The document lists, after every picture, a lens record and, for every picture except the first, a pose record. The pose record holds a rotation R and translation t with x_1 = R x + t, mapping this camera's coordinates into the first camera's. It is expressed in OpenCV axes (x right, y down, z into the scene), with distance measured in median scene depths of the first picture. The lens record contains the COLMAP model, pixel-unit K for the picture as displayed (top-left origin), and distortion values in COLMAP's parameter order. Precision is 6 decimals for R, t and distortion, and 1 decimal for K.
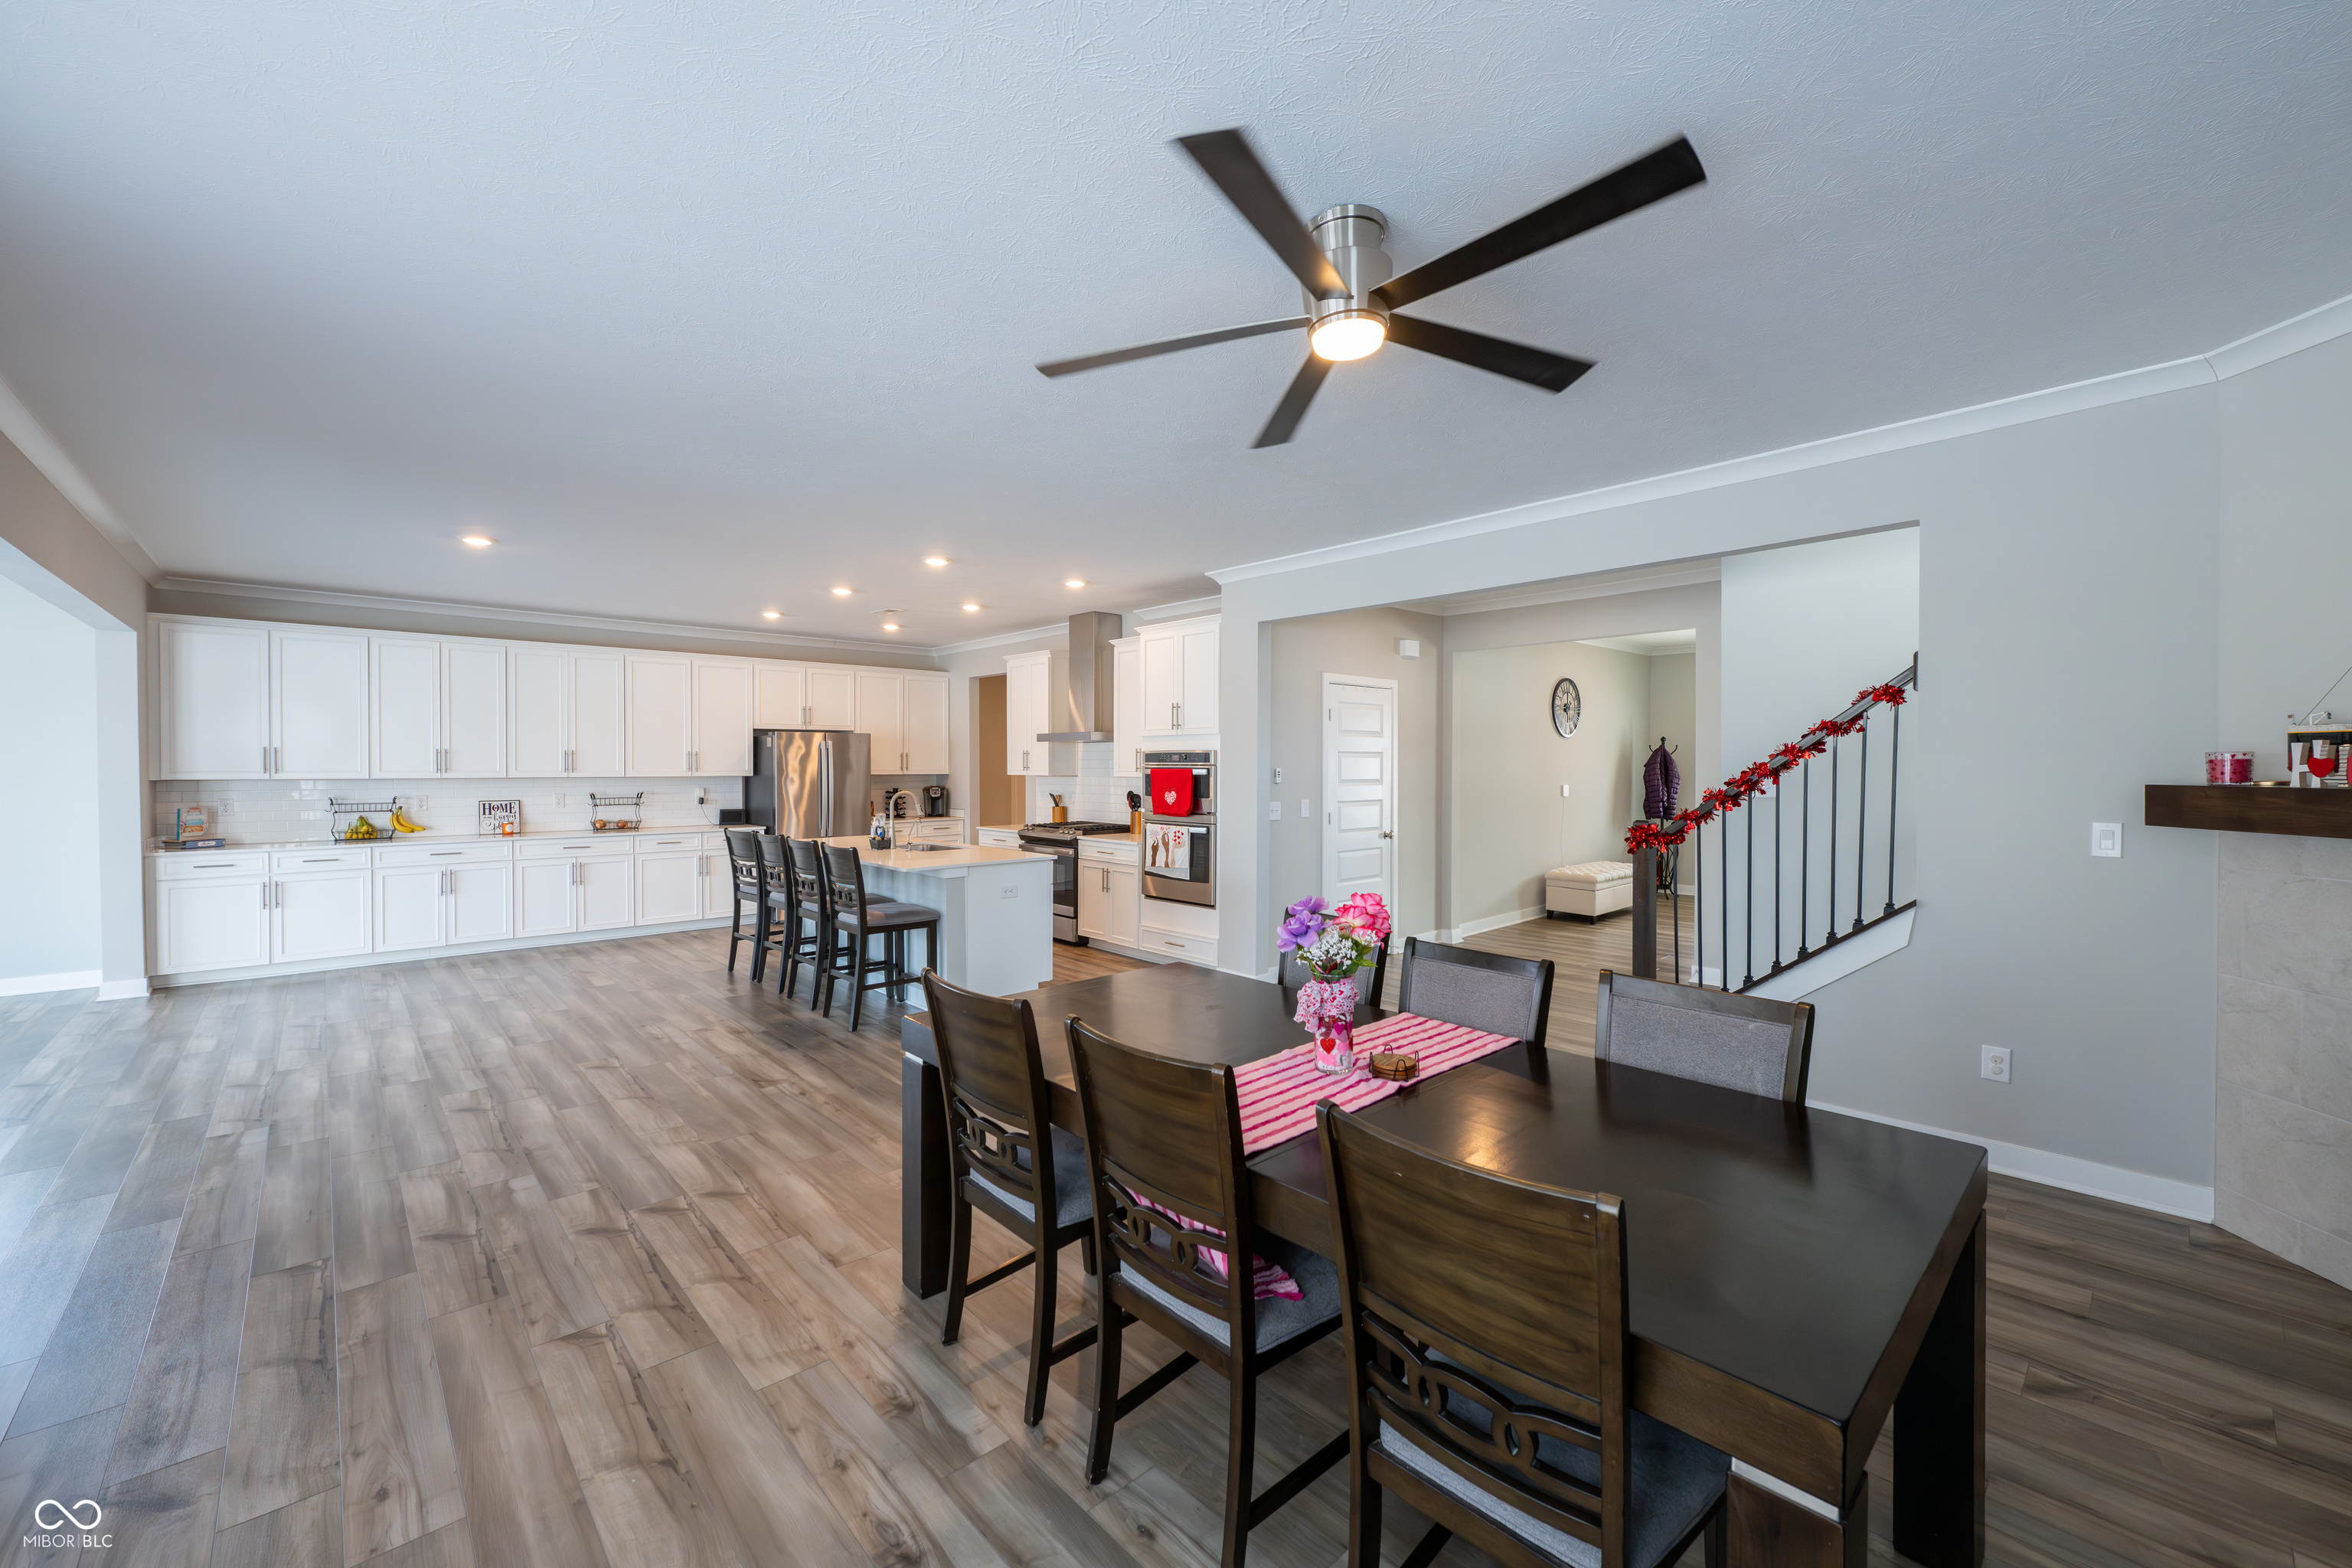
lens RADIAL K [[945.0, 0, 1196.4], [0, 945.0, 775.0], [0, 0, 1]] dist [0.002375, -0.001428]
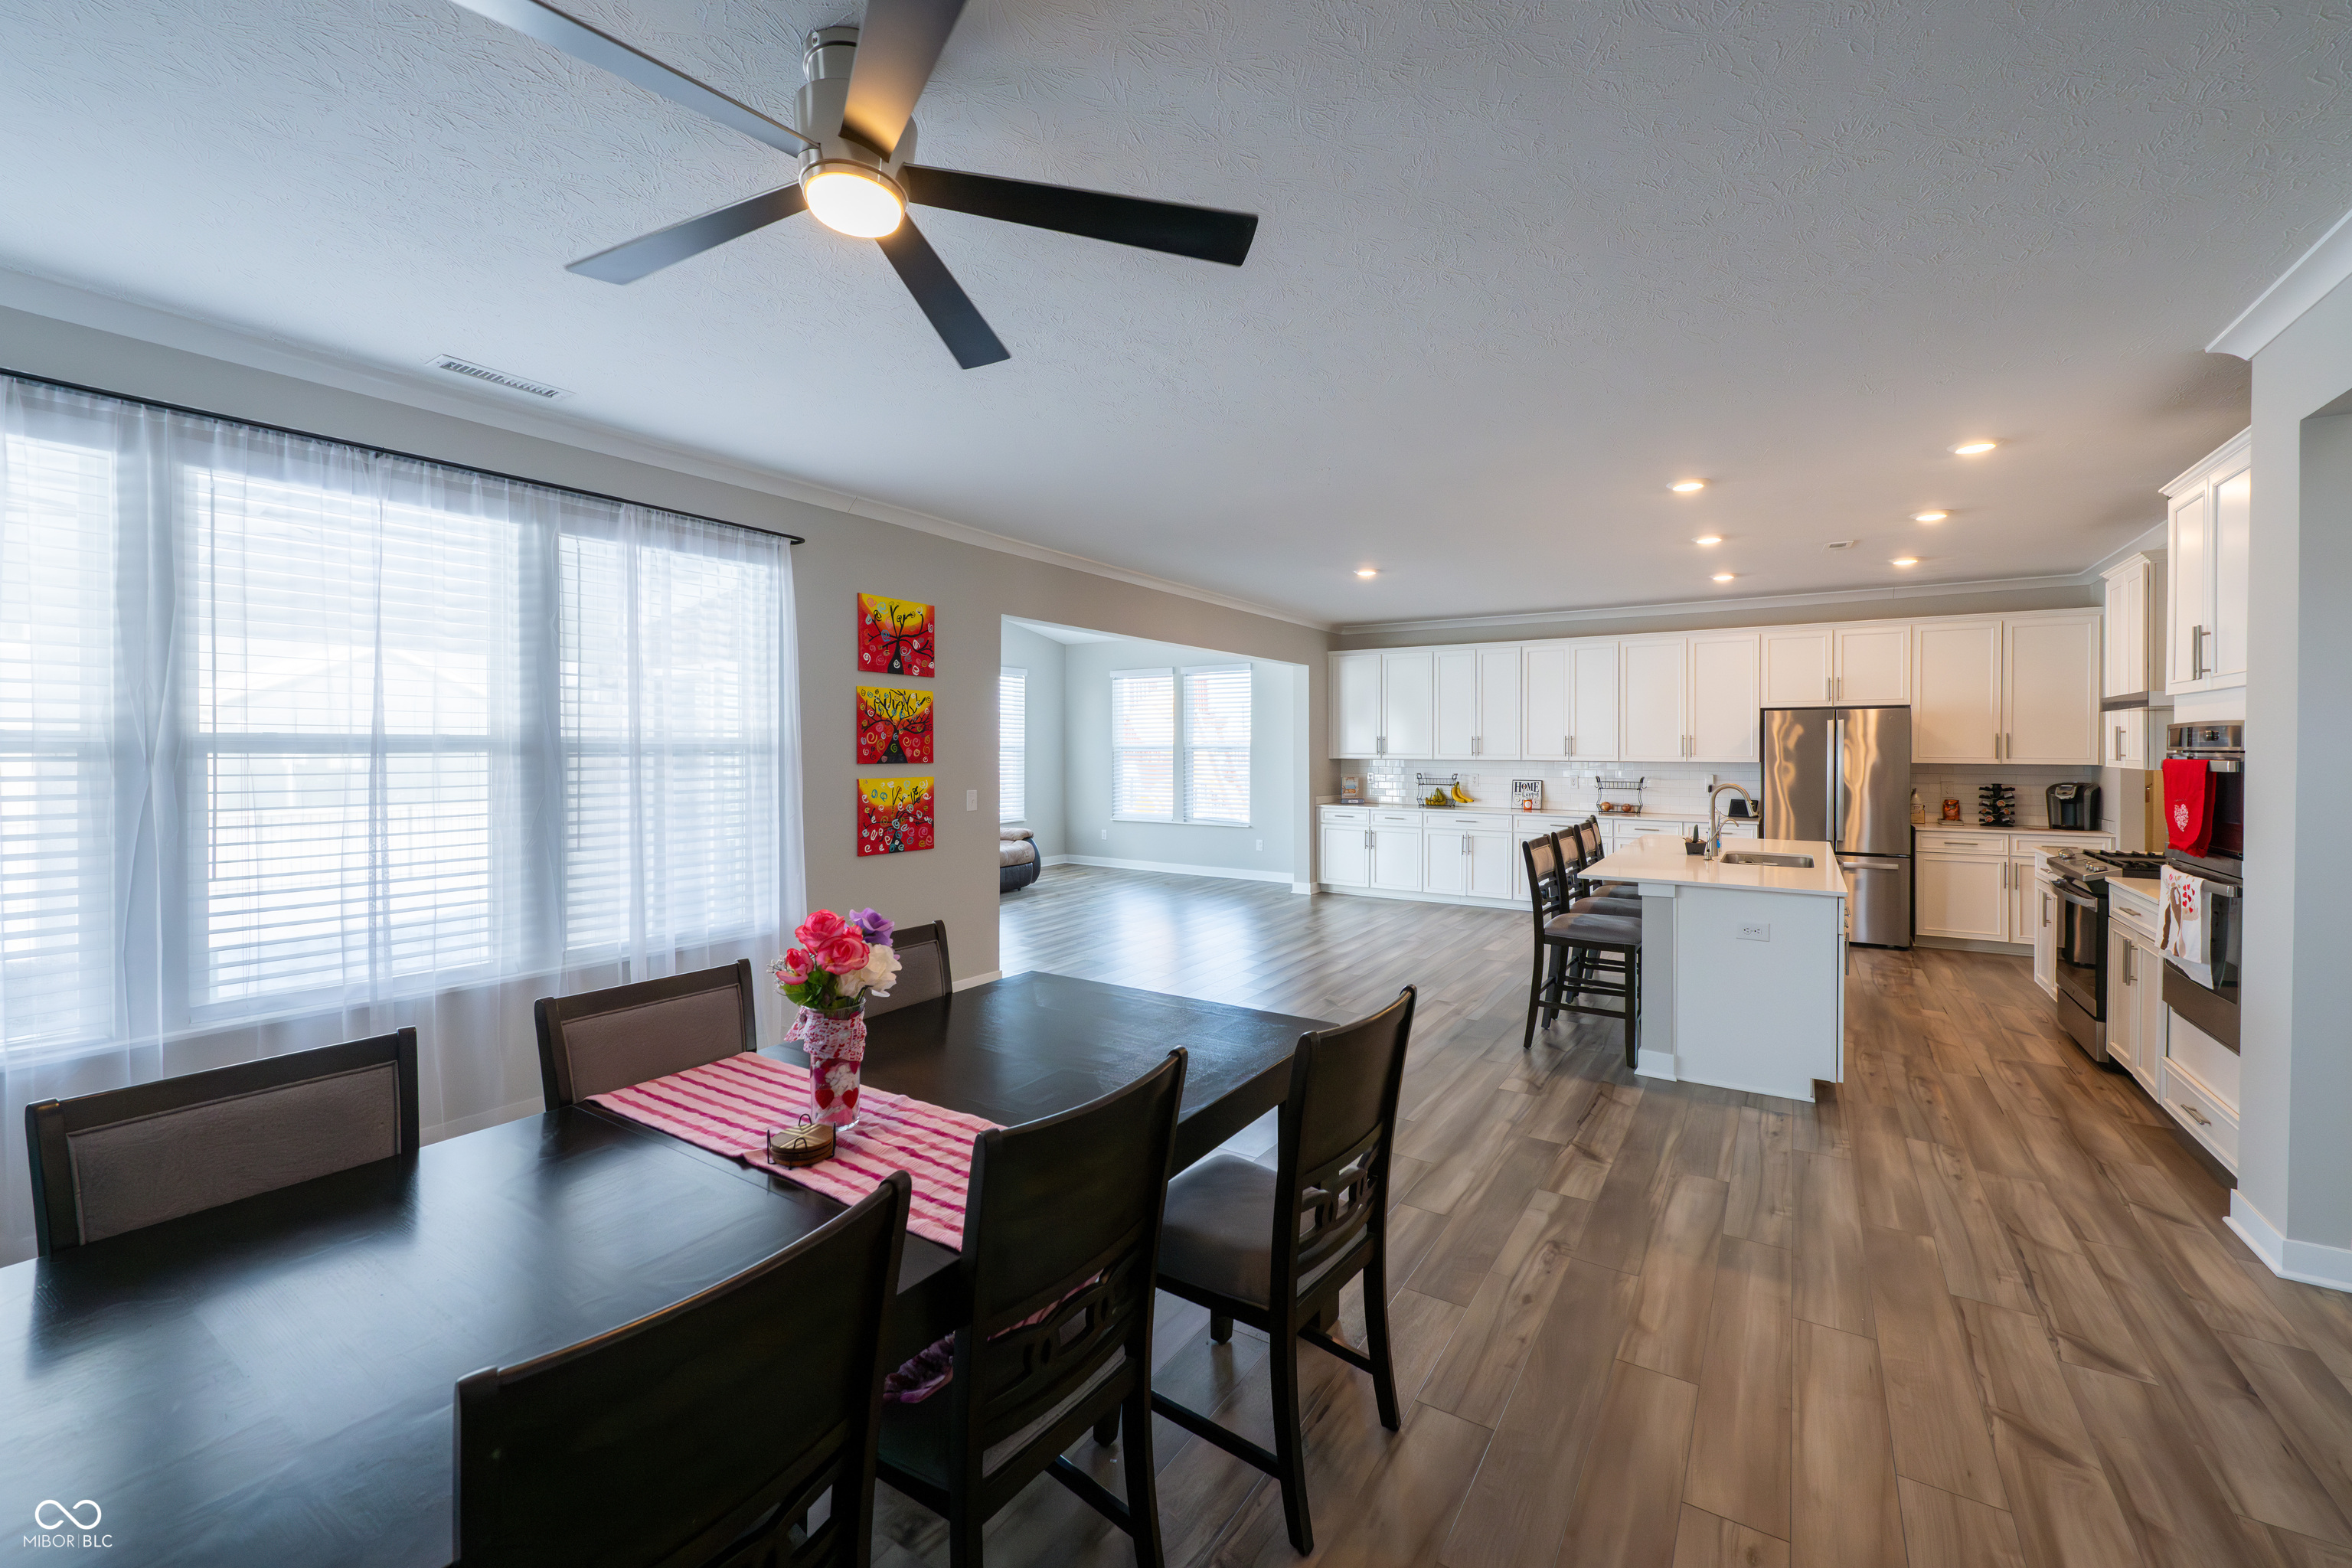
lens RADIAL K [[945.0, 0, 1169.6], [0, 945.0, 758.0], [0, 0, 1]] dist [0.002375, -0.001428]
pose [[0.224314, 0.011274, -0.974452, 0.348406], [-0.011453, 0.999895, 0.008932, -0.006215], [0.974450, 0.009157, 0.224420, 0.378404]]
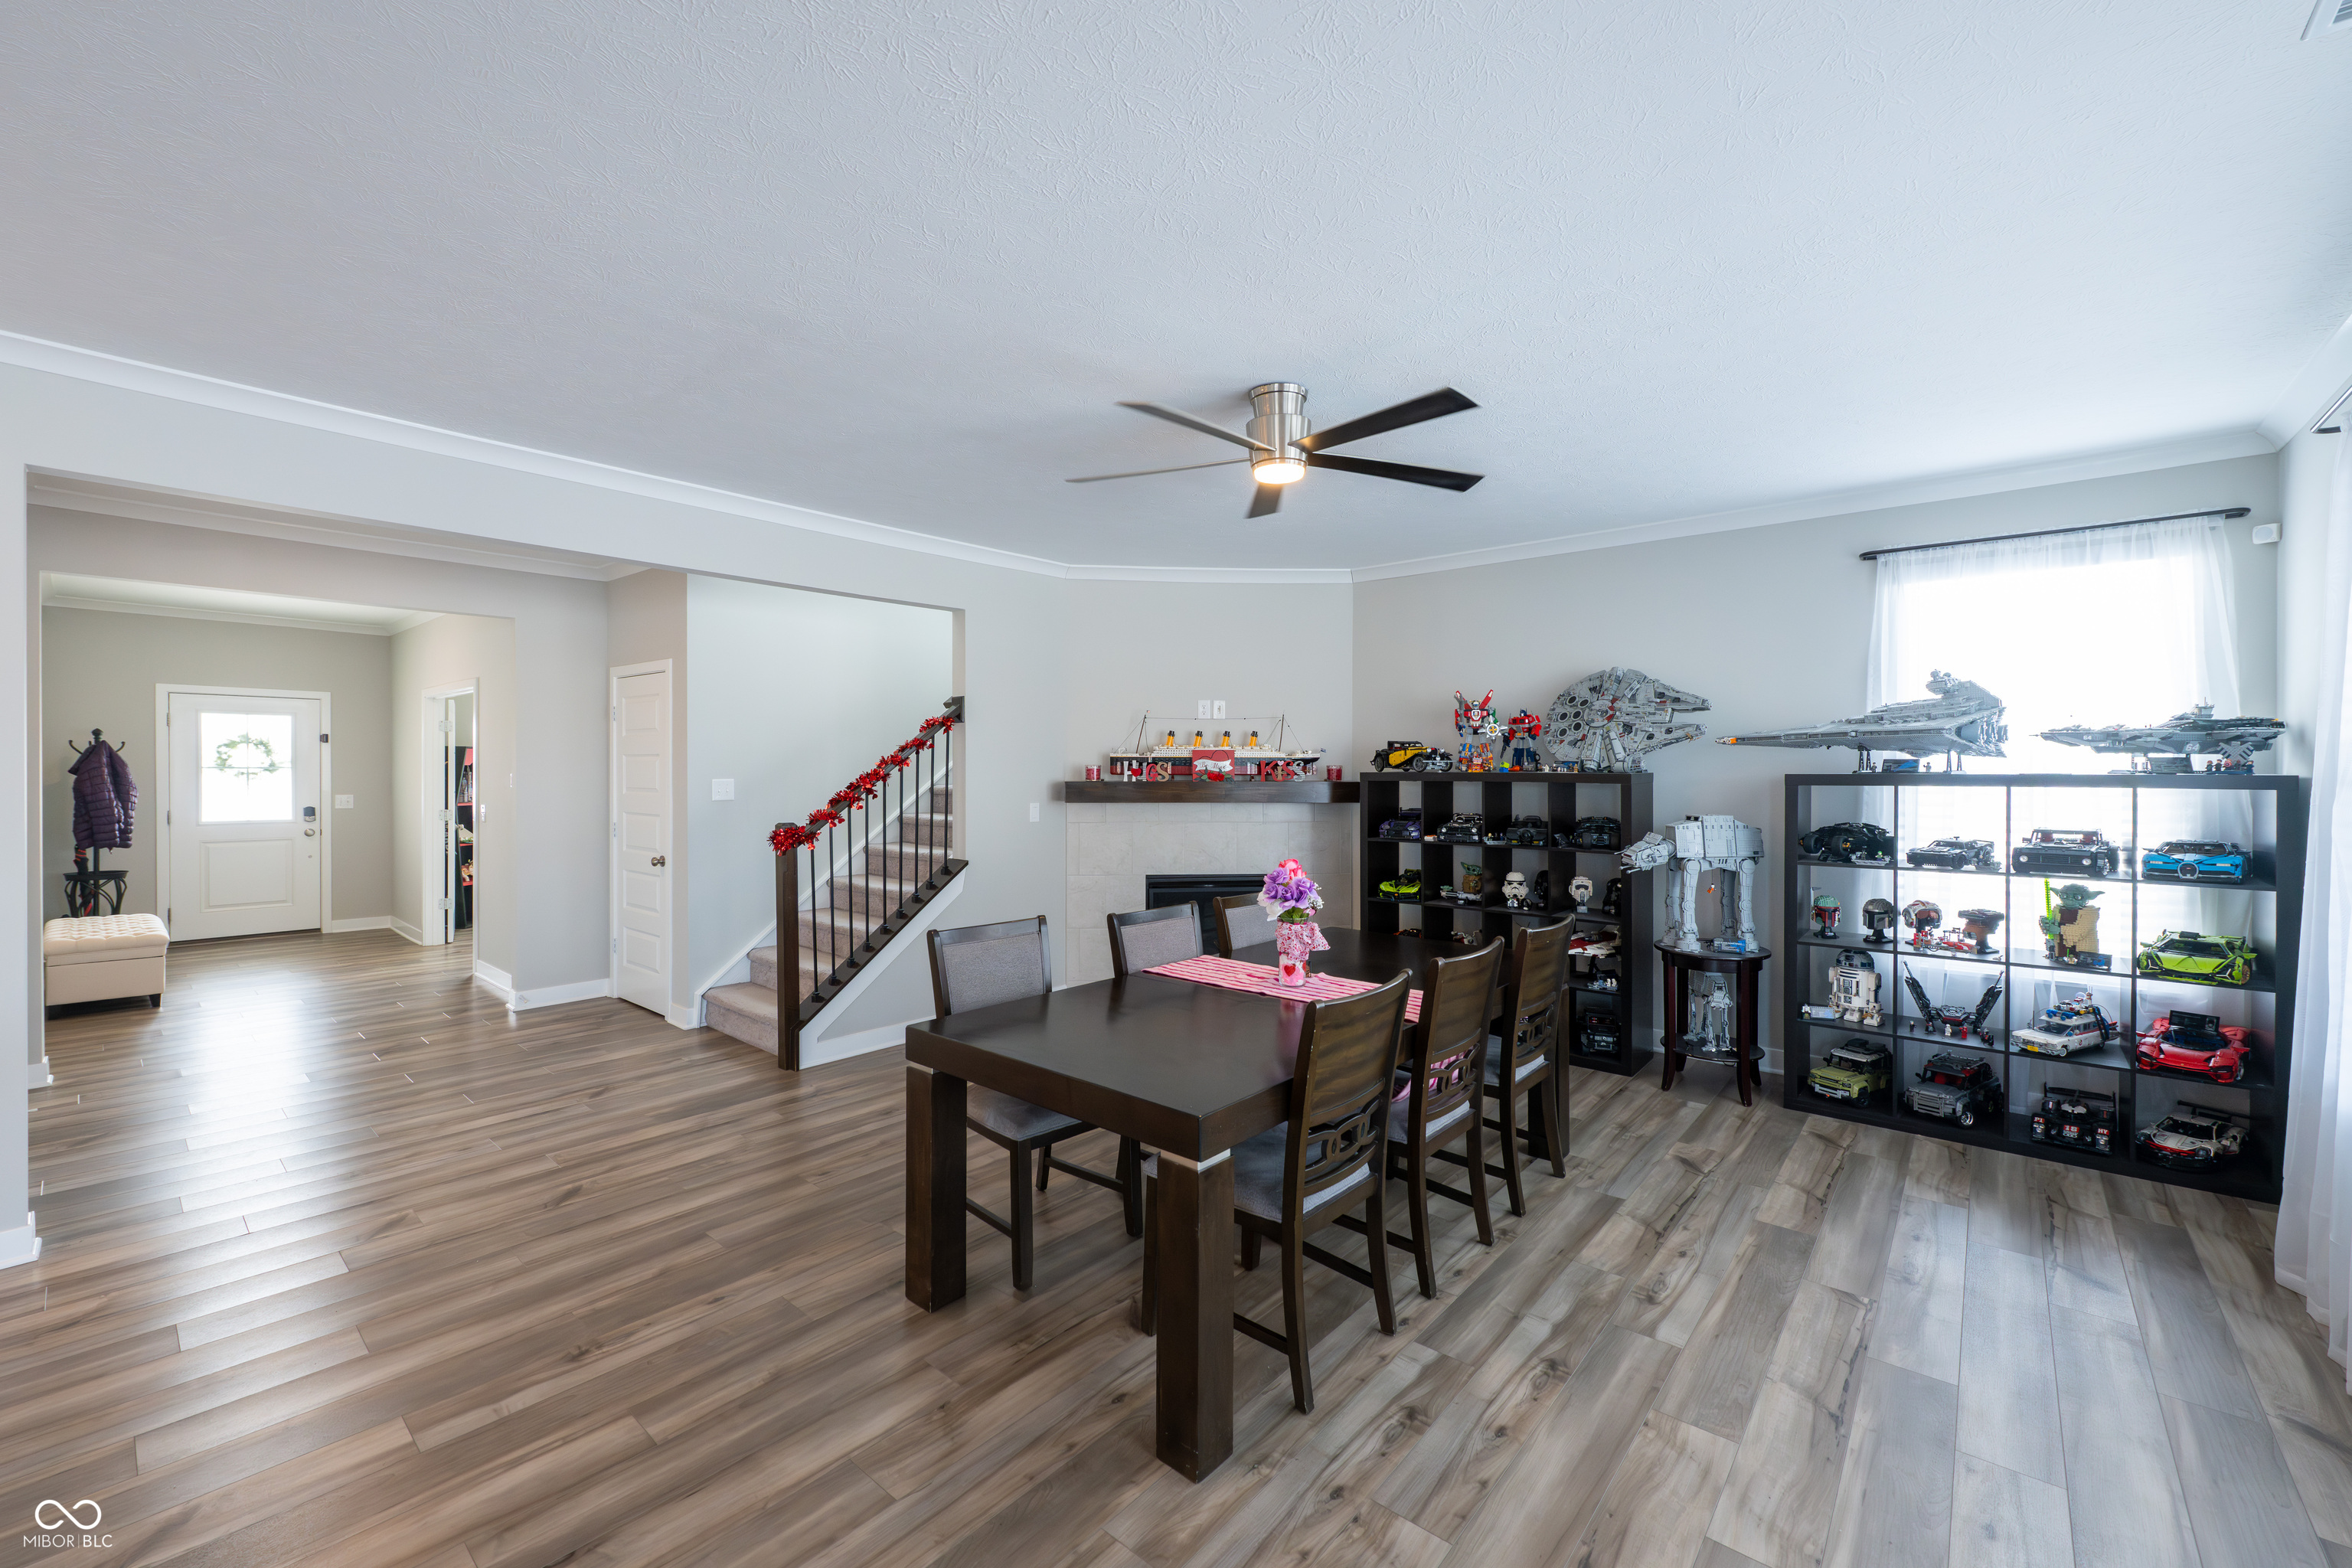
lens RADIAL K [[945.0, 0, 1160.2], [0, 945.0, 769.9], [0, 0, 1]] dist [0.002375, -0.001428]
pose [[-0.099052, -0.000059, 0.995082, -0.449587], [0.006812, 0.999977, 0.000738, -0.006893], [-0.995059, 0.006851, -0.099049, 0.475928]]
